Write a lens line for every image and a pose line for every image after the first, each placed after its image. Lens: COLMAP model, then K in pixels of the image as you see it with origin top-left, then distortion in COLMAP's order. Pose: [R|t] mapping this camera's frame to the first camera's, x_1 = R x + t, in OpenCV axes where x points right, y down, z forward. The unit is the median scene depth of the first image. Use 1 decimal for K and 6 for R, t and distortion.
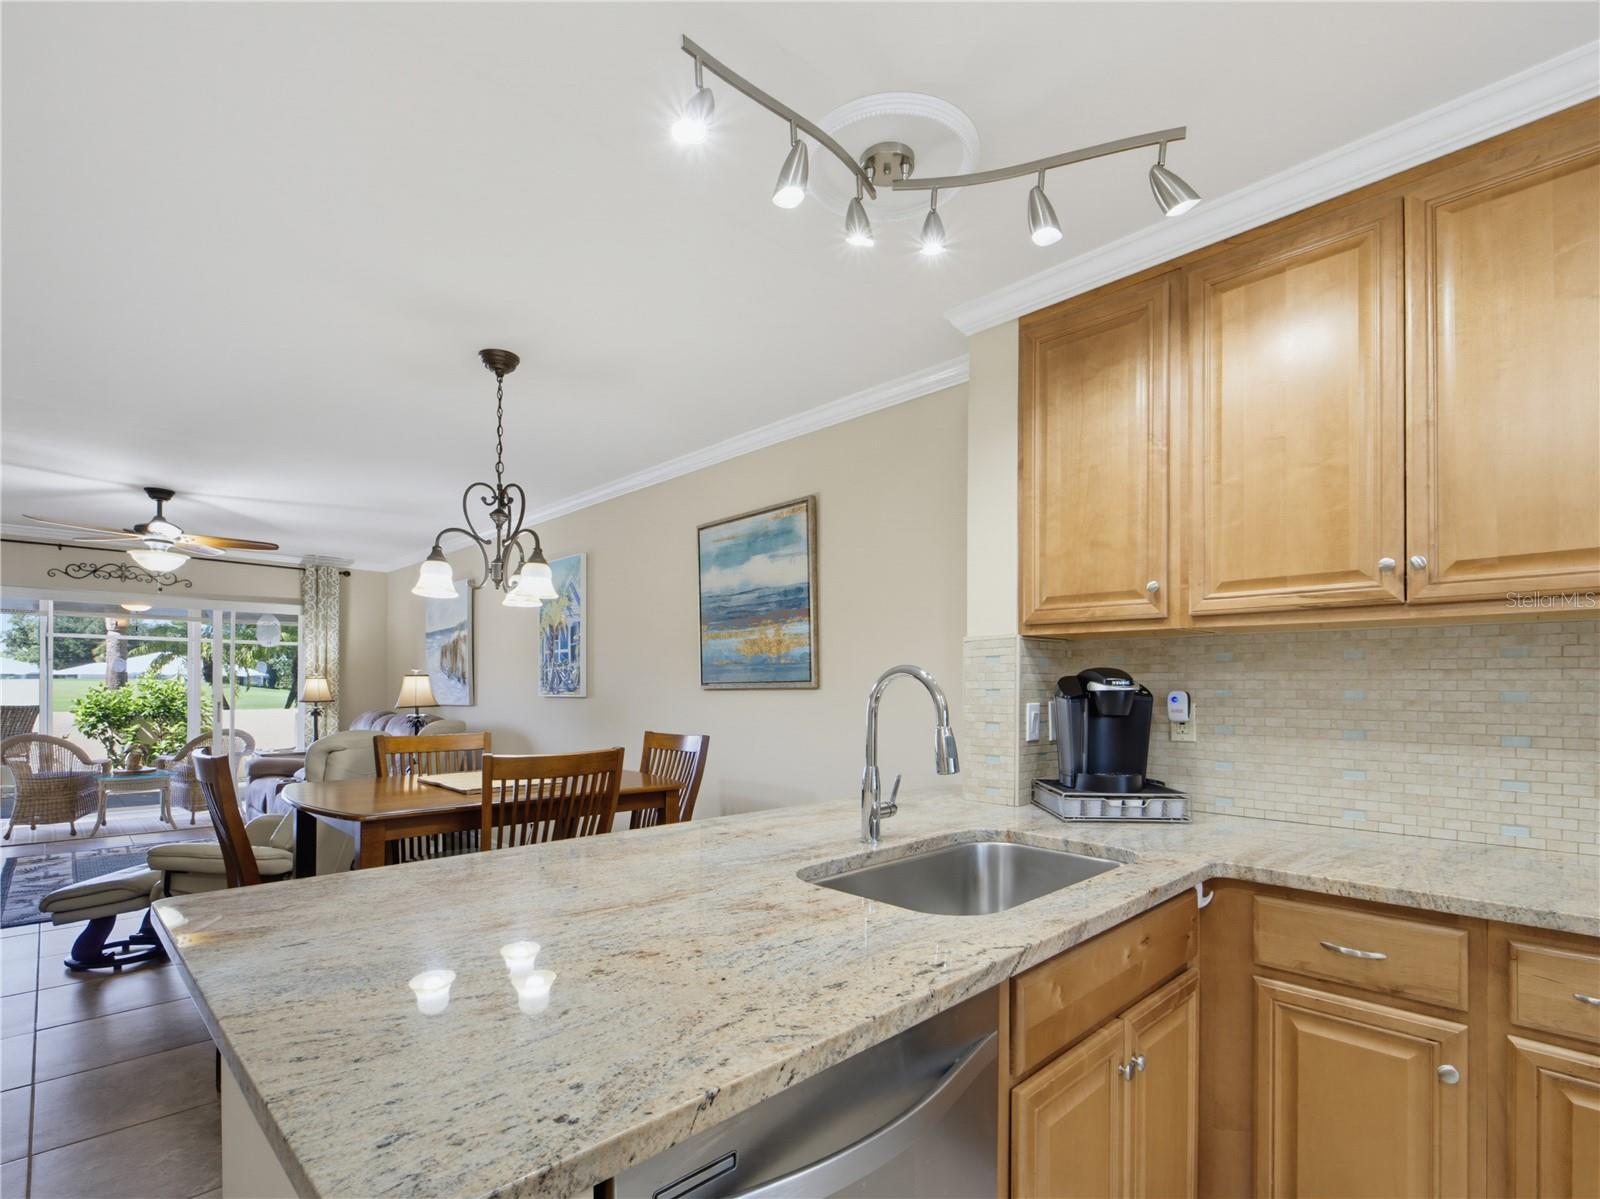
lens RADIAL K [[774.2, 0, 794.3], [0, 774.2, 687.0], [0, 0, 1]] dist [0.010791, -0.008856]
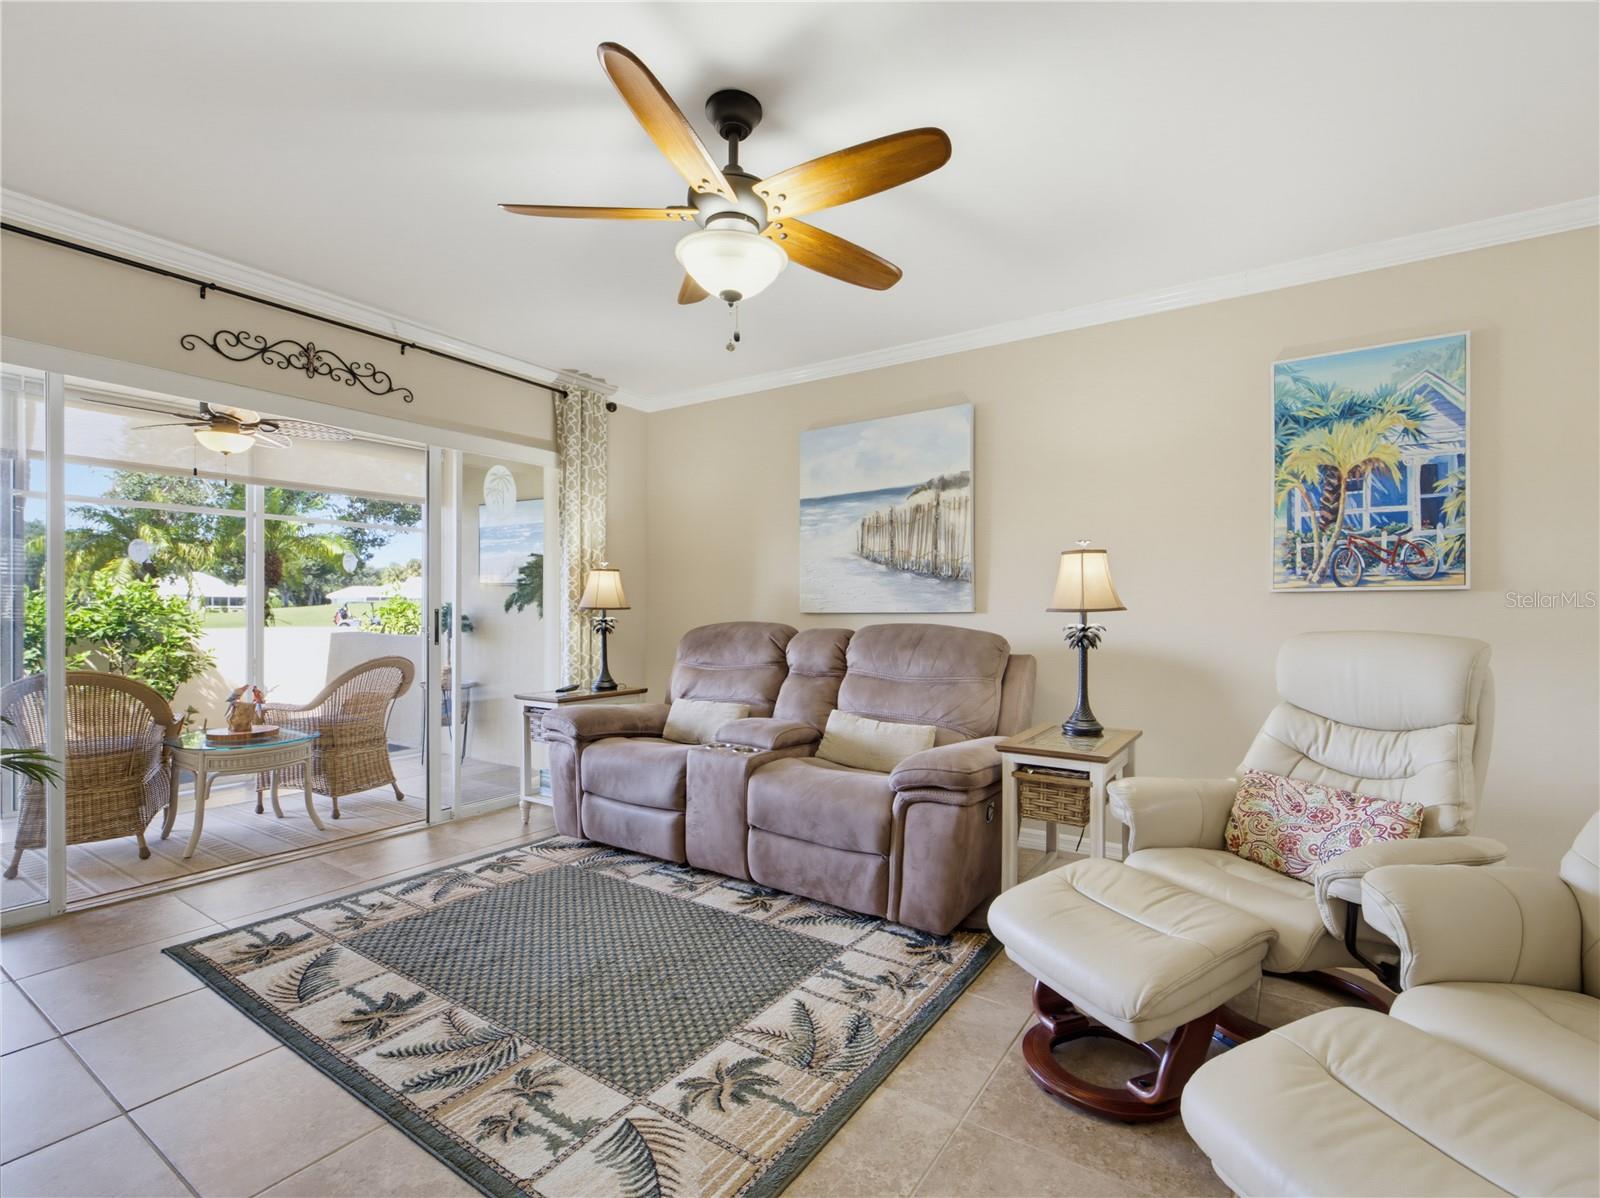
lens RADIAL K [[749.2, 0, 801.2], [0, 749.2, 614.3], [0, 0, 1]] dist [-0.000493, -0.000313]
pose [[0.976808, -0.000869, 0.214114, -1.851669], [-0.000662, 0.999975, 0.007078, 0.059130], [-0.214115, -0.007056, 0.976783, 1.237018]]
